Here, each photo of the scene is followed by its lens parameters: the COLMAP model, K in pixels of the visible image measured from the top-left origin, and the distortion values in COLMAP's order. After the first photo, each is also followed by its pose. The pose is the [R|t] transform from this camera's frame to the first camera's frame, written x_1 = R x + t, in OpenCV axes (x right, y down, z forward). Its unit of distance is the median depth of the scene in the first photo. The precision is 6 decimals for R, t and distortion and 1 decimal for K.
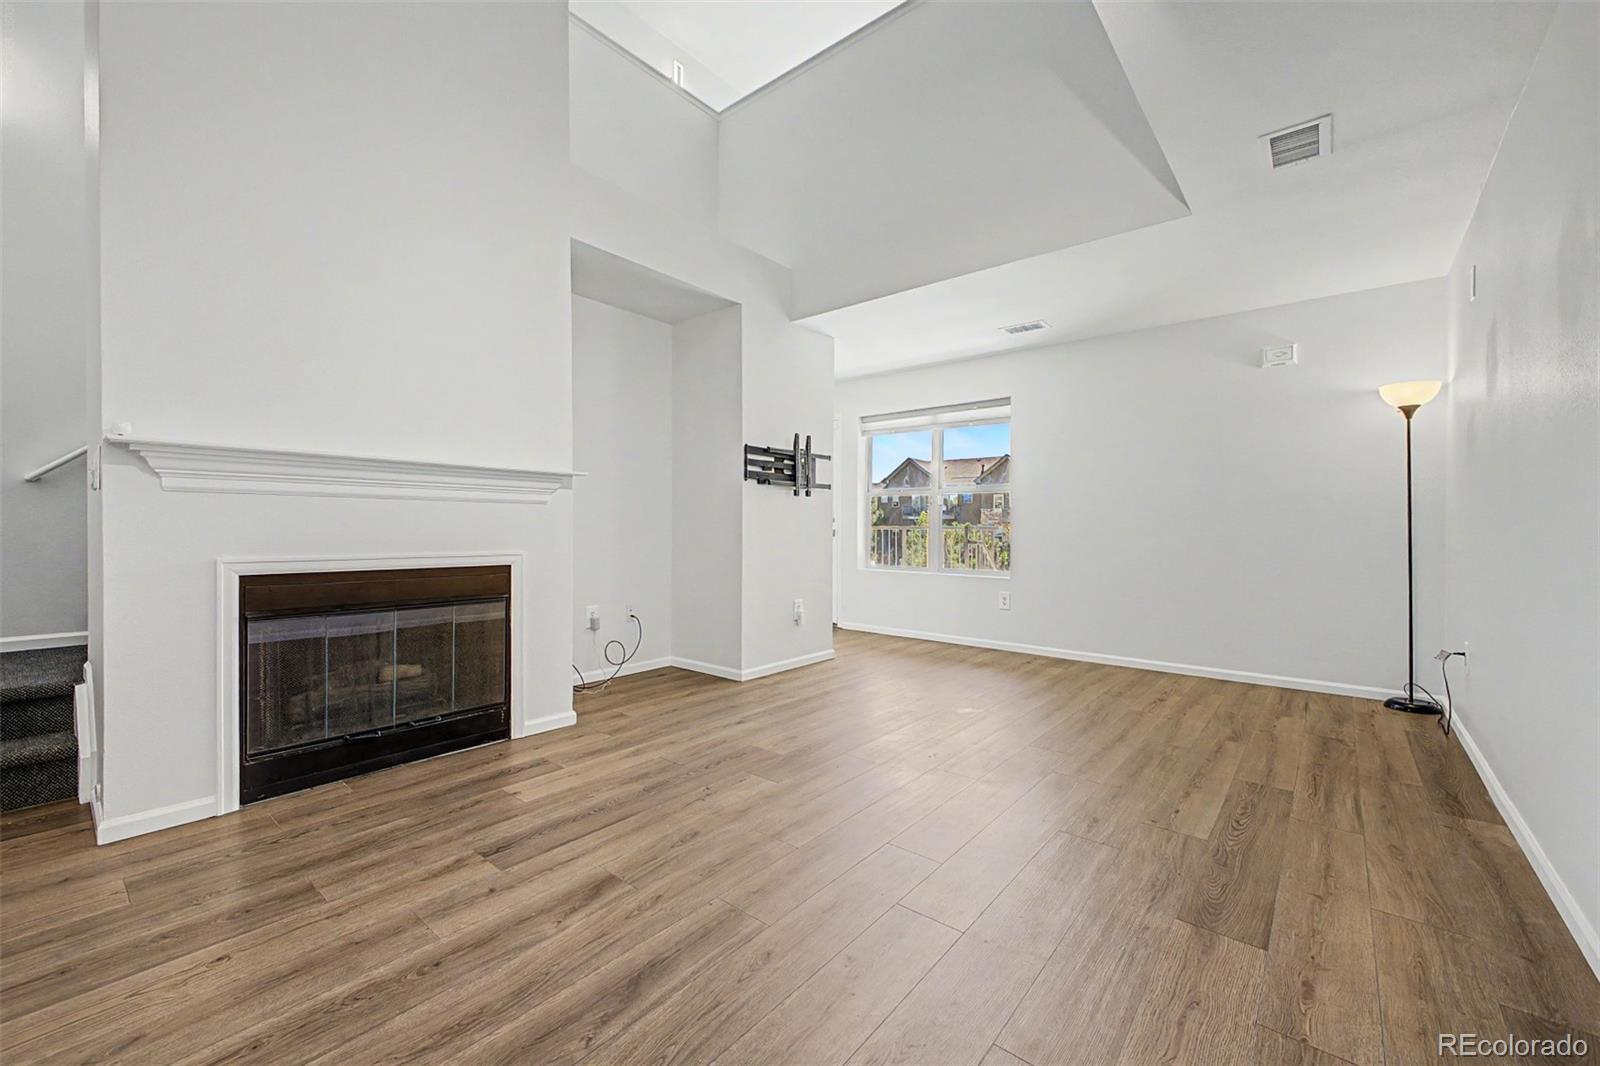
lens RADIAL K [[638.1, 0, 797.0], [0, 638.1, 529.4], [0, 0, 1]] dist [0.038187, -0.015519]
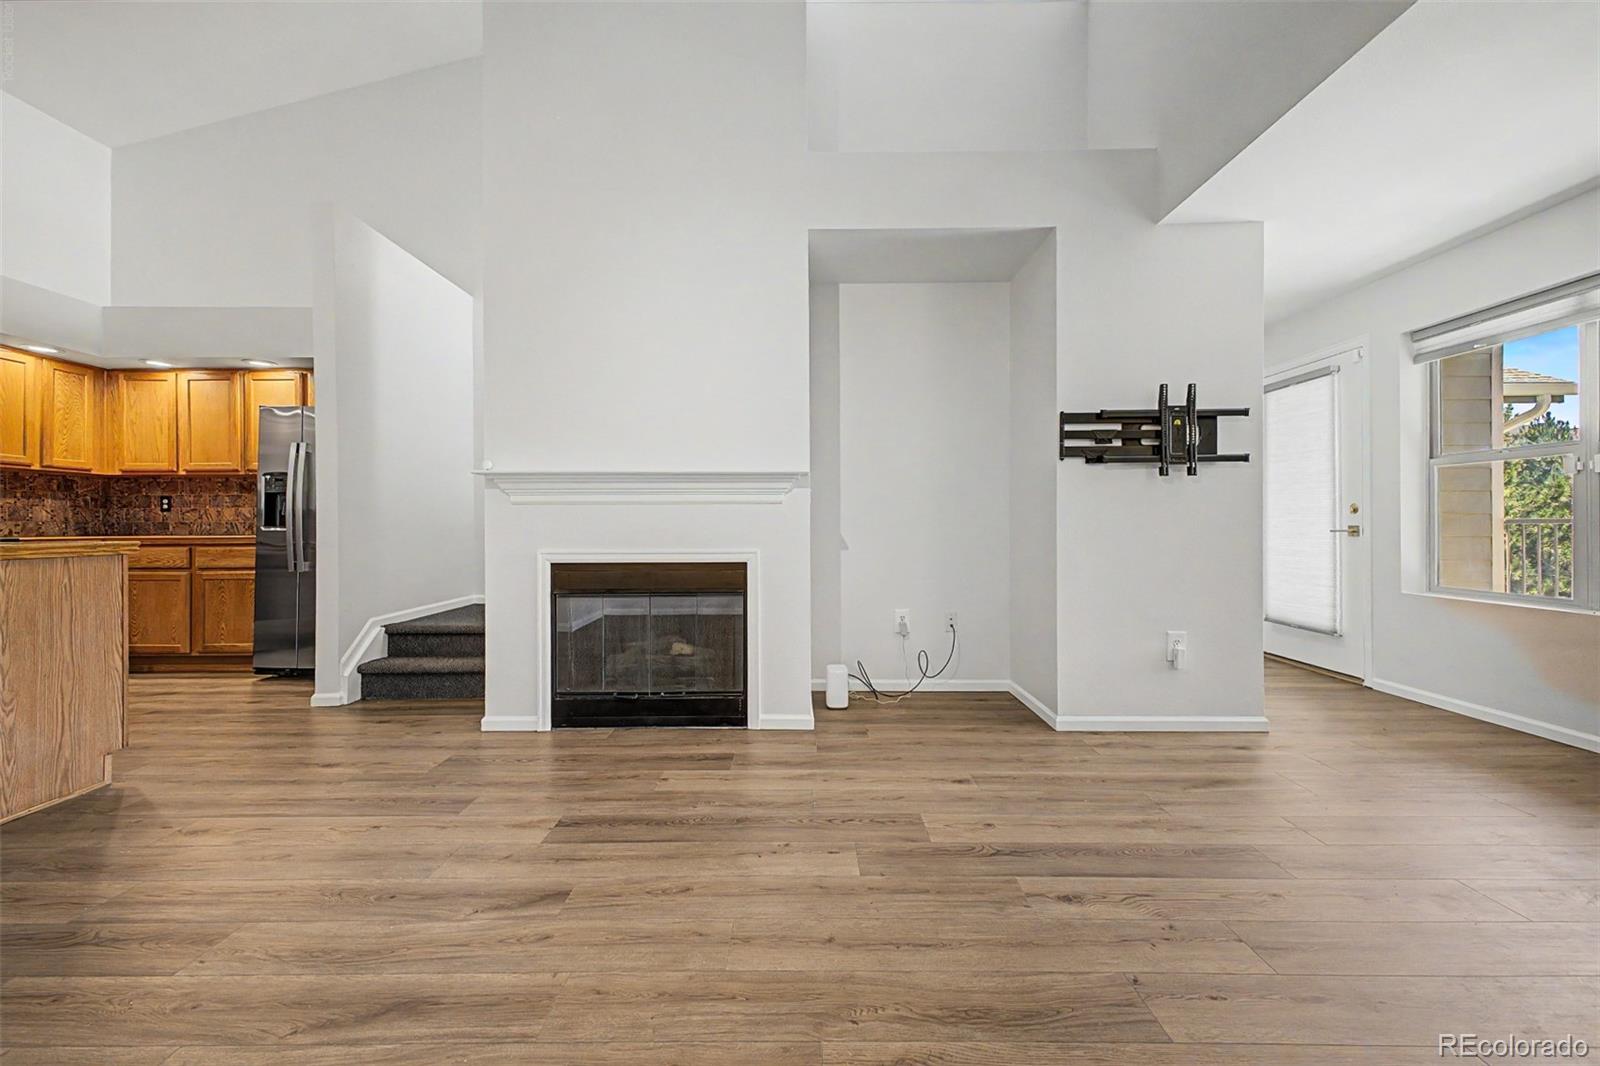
lens RADIAL K [[633.1, 0, 806.0], [0, 633.1, 525.7], [0, 0, 1]] dist [0.026460, -0.010757]
pose [[0.639955, -0.009028, -0.768359, 0.430403], [0.006878, 0.999958, -0.006021, 0.002387], [0.768382, -0.001431, 0.639990, 0.430784]]
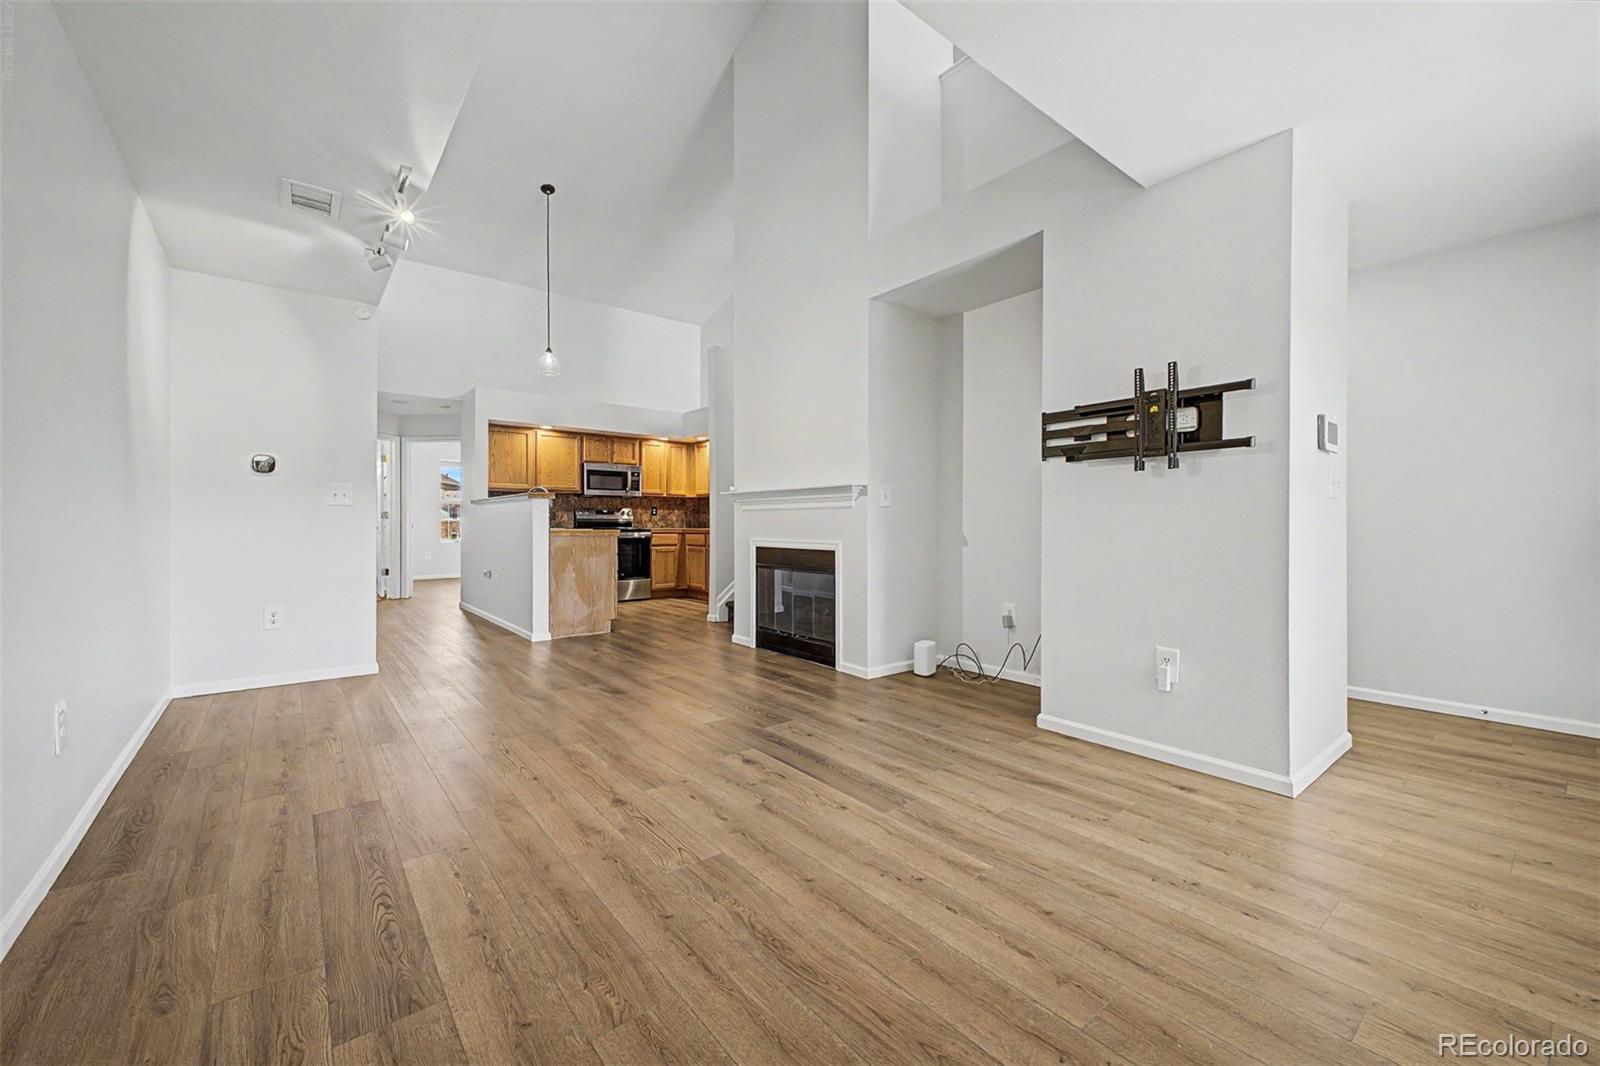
lens RADIAL K [[634.4, 0, 803.3], [0, 634.4, 528.6], [0, 0, 1]] dist [0.020804, -0.000221]
pose [[-0.195145, -0.001694, -0.980773, 1.025628], [-0.005495, 0.999985, -0.000634, 0.006784], [0.980759, 0.005265, -0.195152, 1.258978]]
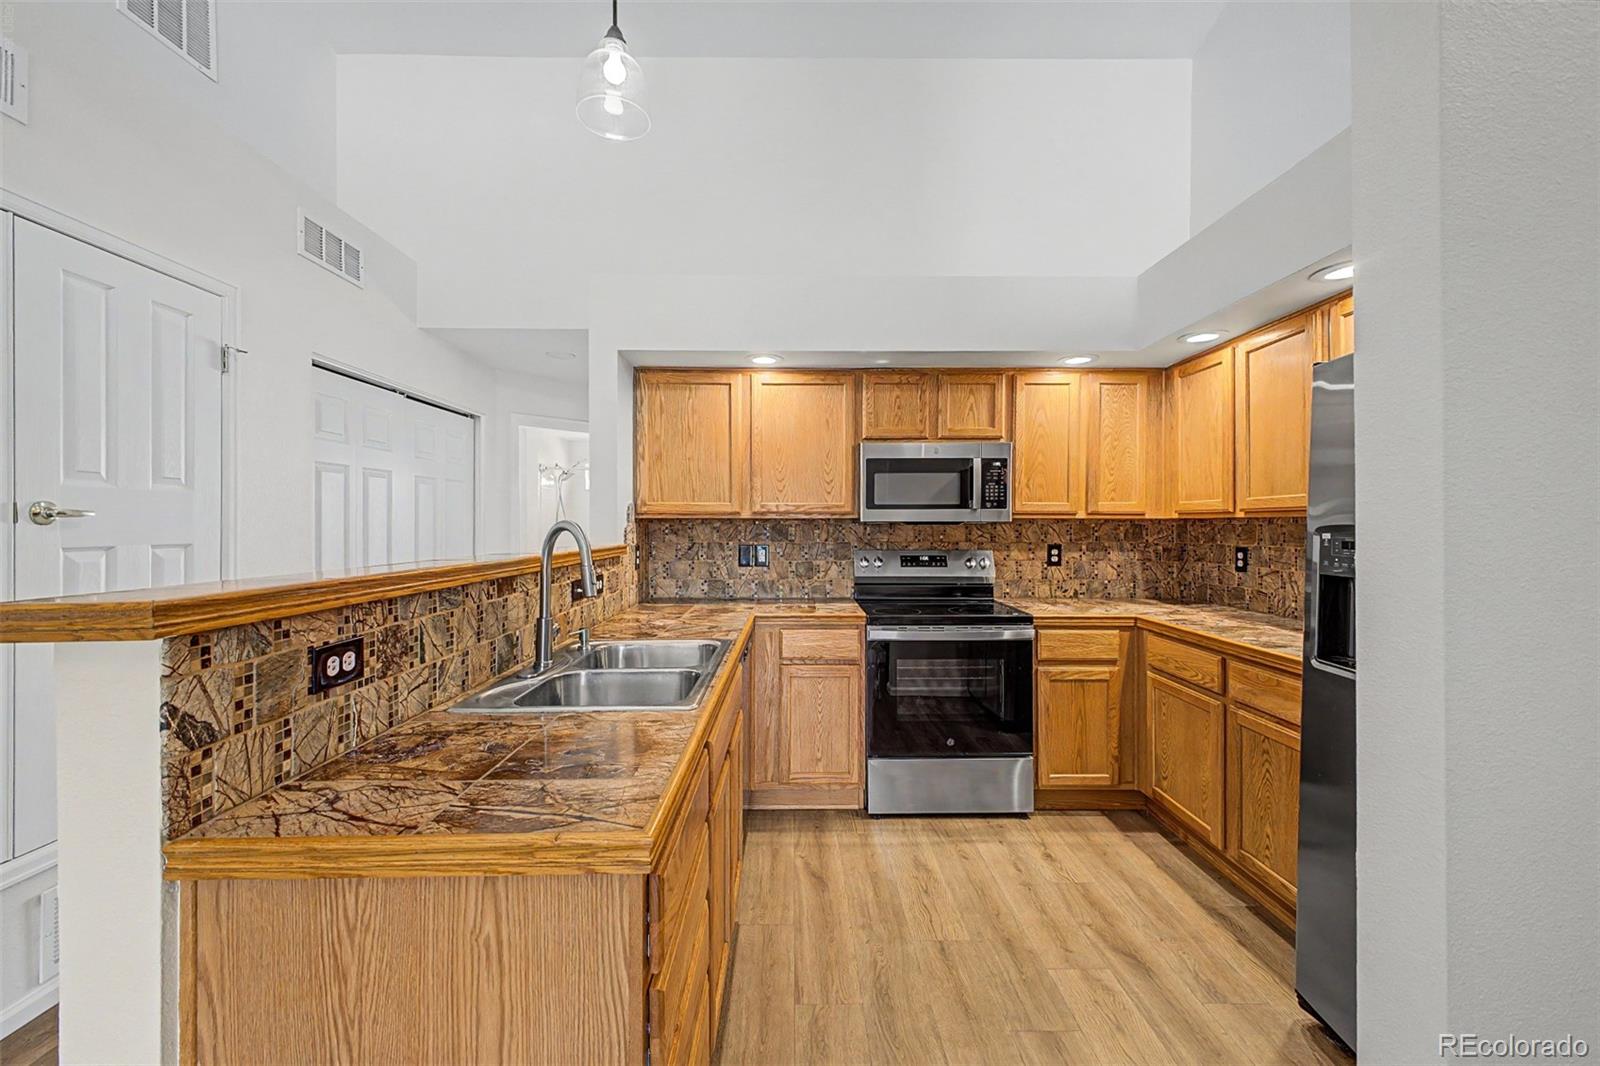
lens RADIAL K [[633.3, 0, 800.2], [0, 633.3, 527.9], [0, 0, 1]] dist [0.009967, -0.005478]
pose [[-0.762223, -0.002508, -0.647310, -0.710570], [-0.005105, 0.999985, 0.002137, -0.129583], [0.647294, 0.004934, -0.762224, 0.553260]]
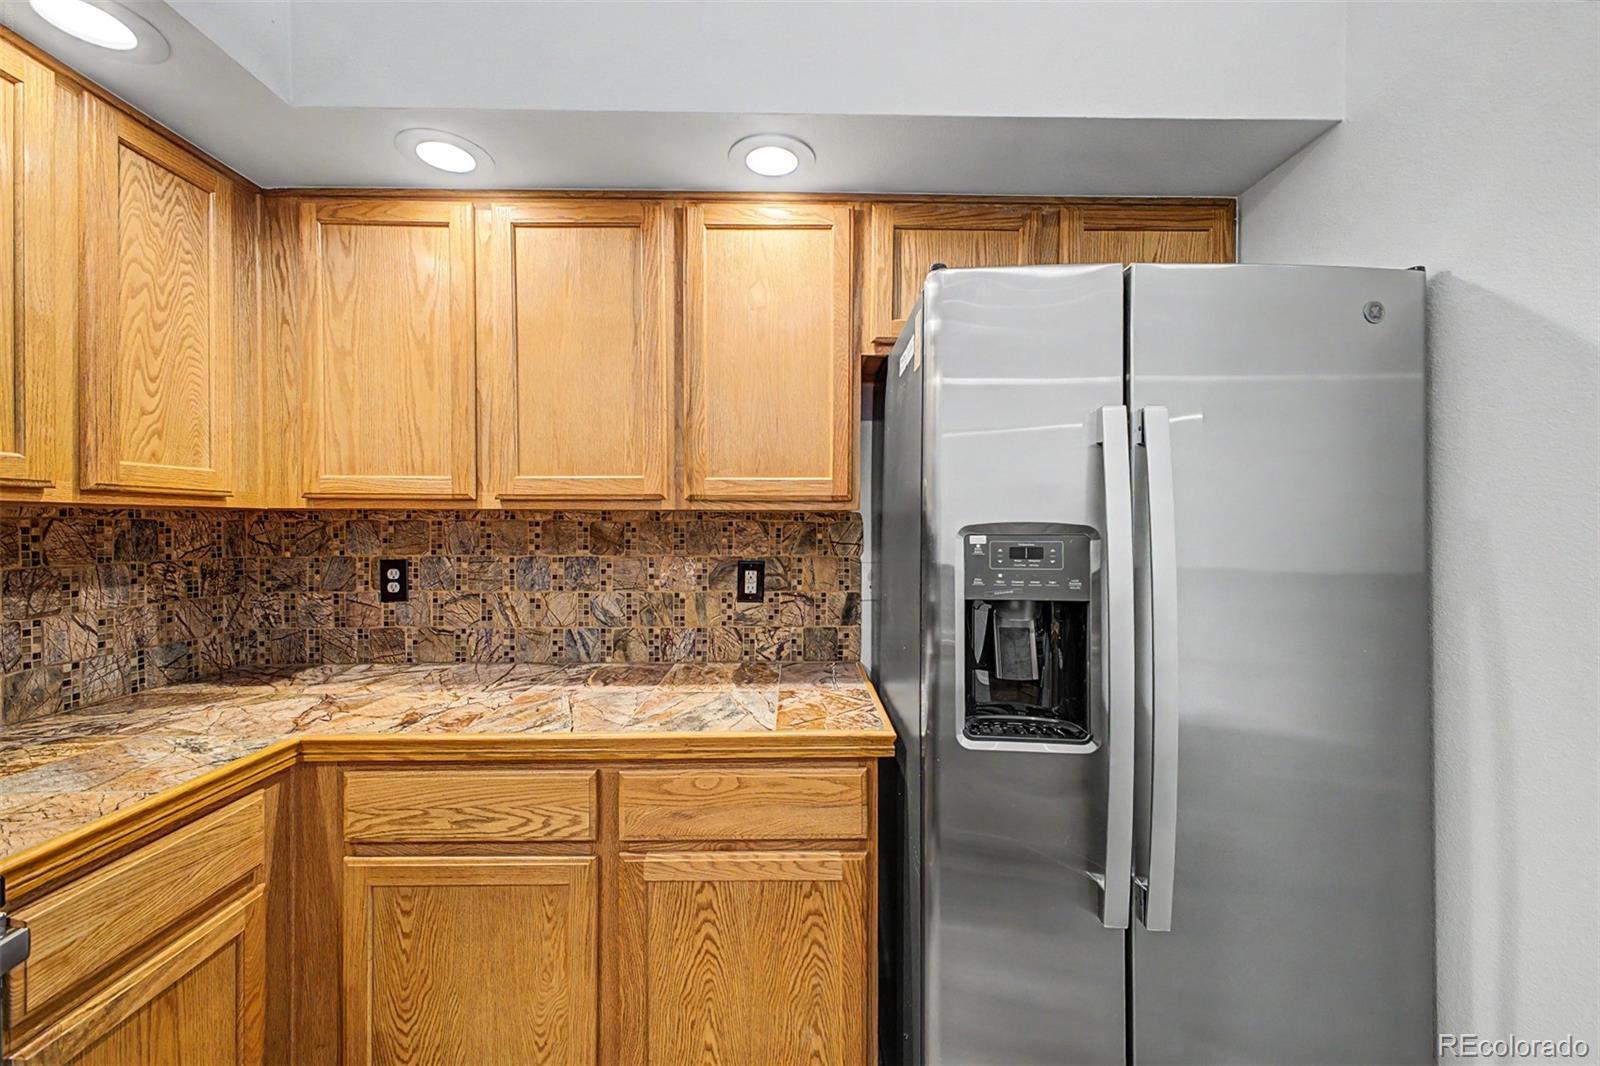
lens RADIAL K [[633.3, 0, 800.2], [0, 633.3, 527.9], [0, 0, 1]] dist [0.009967, -0.005478]
pose [[0.654135, 0.001786, -0.756376, -1.229205], [0.002162, 0.999989, 0.004231, -0.132014], [0.756375, -0.004403, 0.654124, 0.108357]]
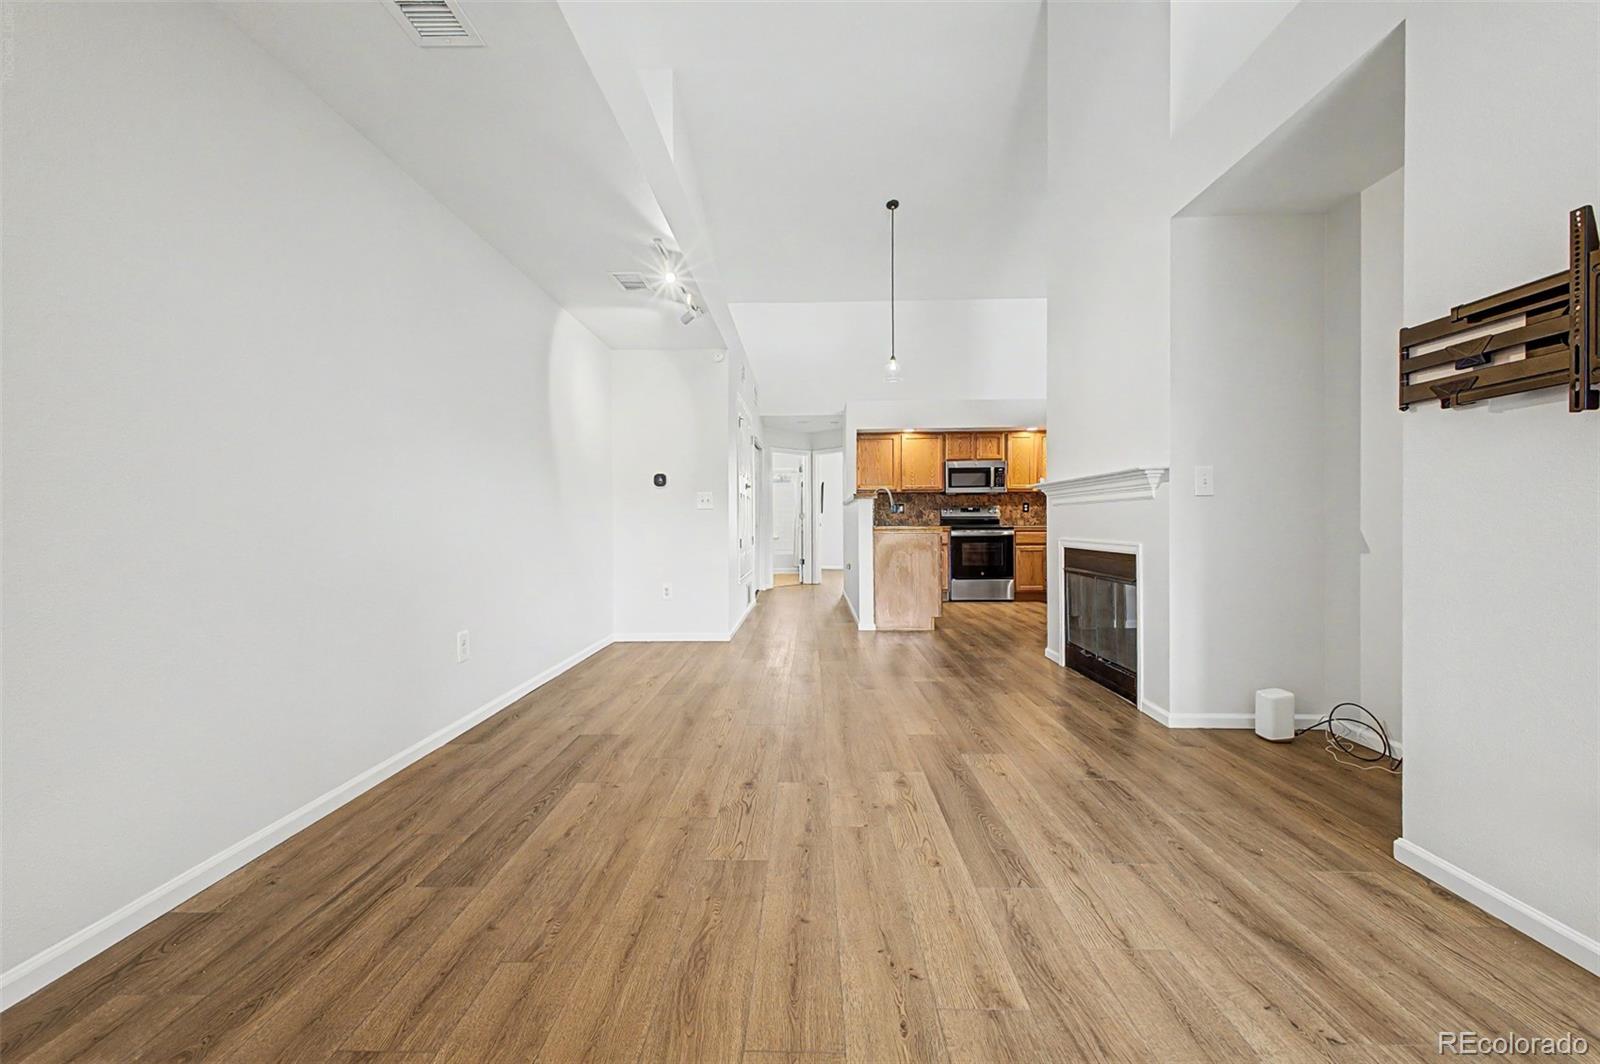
lens RADIAL K [[638.1, 0, 797.0], [0, 638.1, 528.4], [0, 0, 1]] dist [0.038187, -0.015519]
pose [[-0.782694, 0.001061, -0.622406, 0.765649], [-0.003074, 0.999980, 0.005570, 0.004862], [0.622399, 0.006273, -0.782675, 1.581102]]
